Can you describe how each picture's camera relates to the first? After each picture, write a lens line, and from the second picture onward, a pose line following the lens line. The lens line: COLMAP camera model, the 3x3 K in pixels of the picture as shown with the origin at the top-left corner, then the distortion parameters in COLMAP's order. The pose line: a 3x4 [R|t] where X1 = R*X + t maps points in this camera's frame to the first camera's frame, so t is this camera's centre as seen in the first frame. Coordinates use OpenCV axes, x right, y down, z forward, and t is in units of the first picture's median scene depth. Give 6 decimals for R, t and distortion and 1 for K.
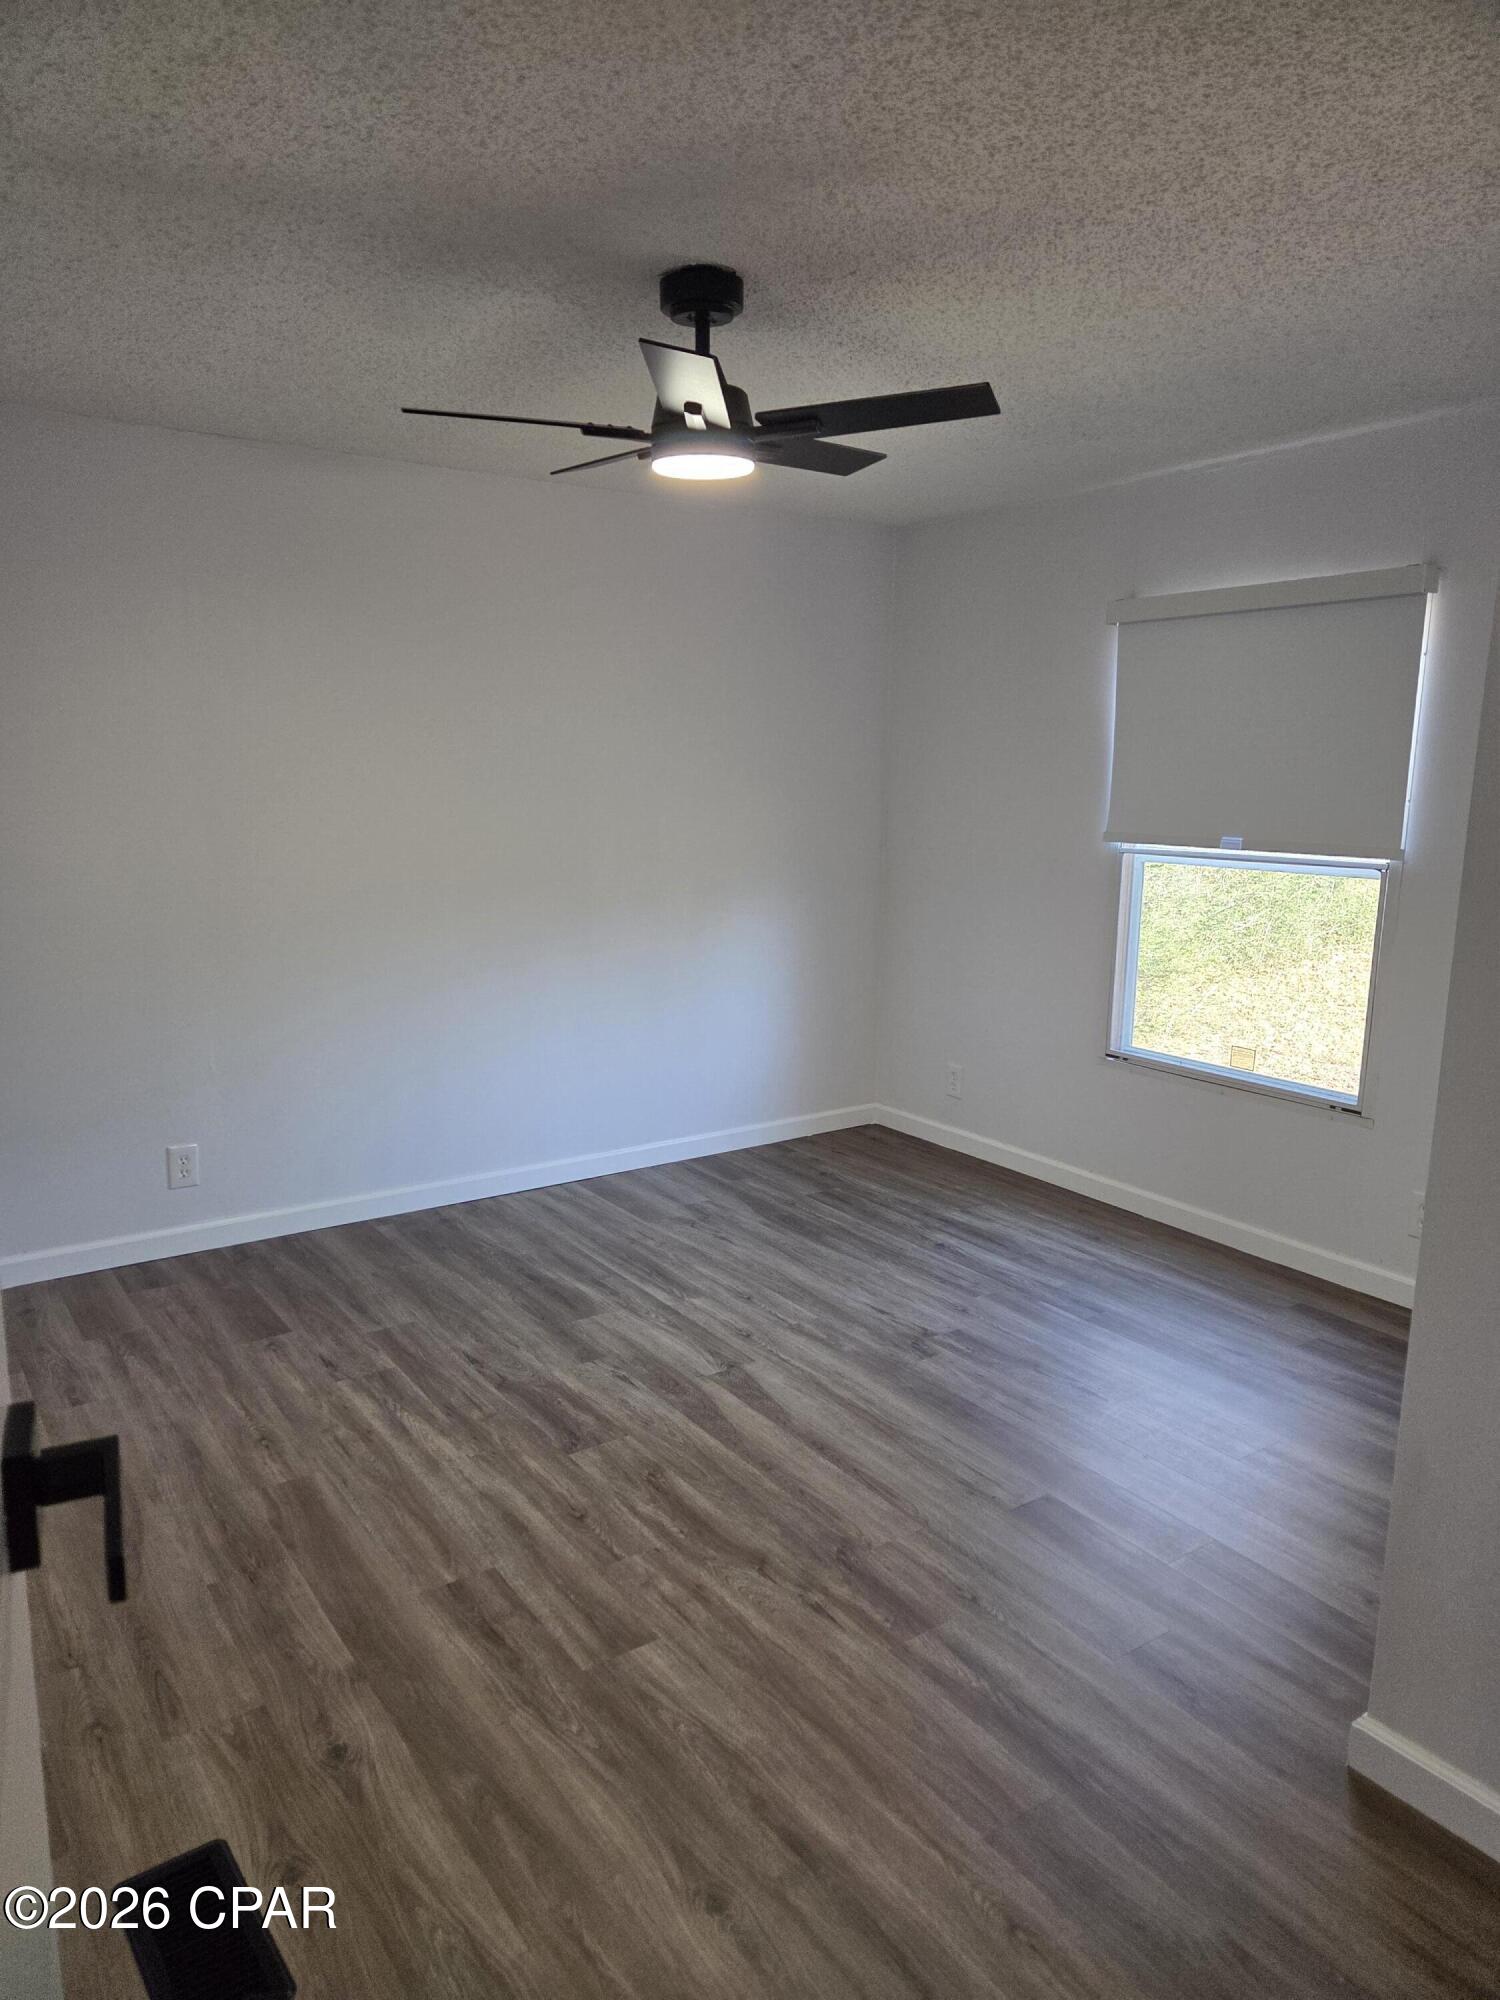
lens RADIAL K [[1341.6, 0, 755.0], [0, 1341.6, 1010.7], [0, 0, 1]] dist [0.030845, -0.013791]
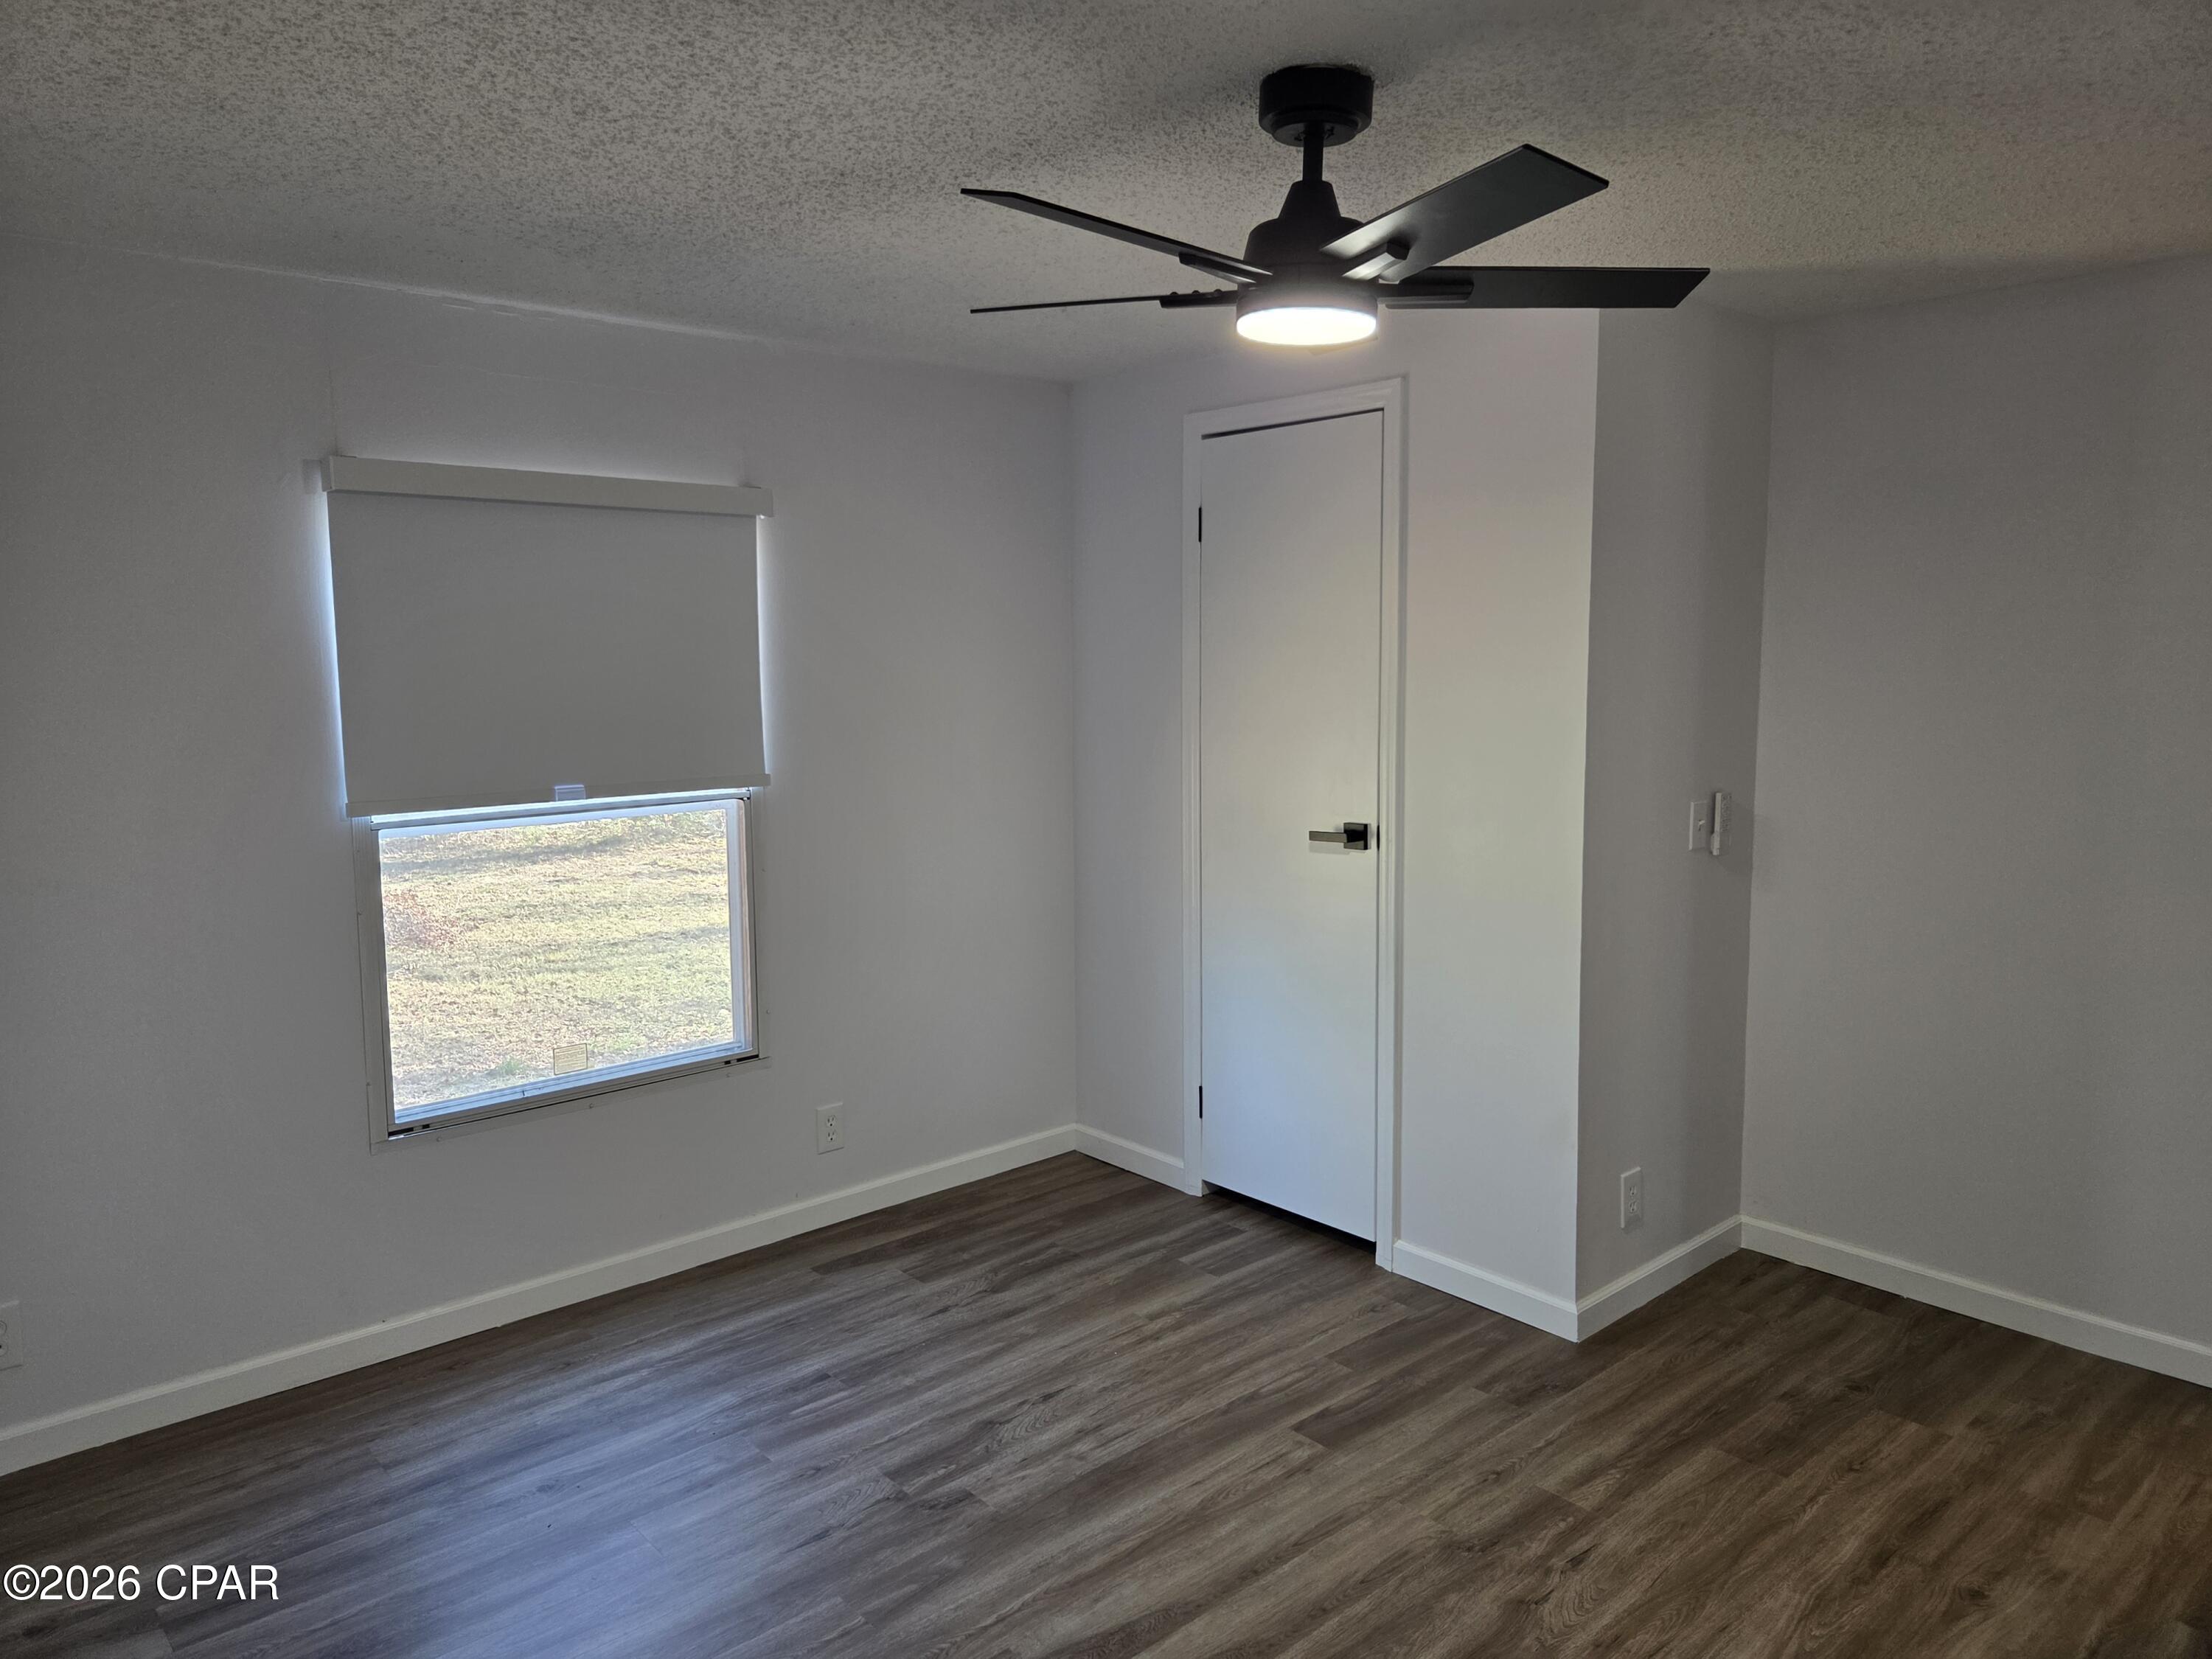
lens RADIAL K [[1483.9, 0, 1108.5], [0, 1483.9, 809.4], [0, 0, 1]] dist [0.030845, -0.013791]
pose [[-0.114587, -0.117245, 0.986470, -0.698637], [0.185723, 0.972974, 0.137215, -0.227077], [-0.975898, 0.198933, -0.089715, 0.999553]]
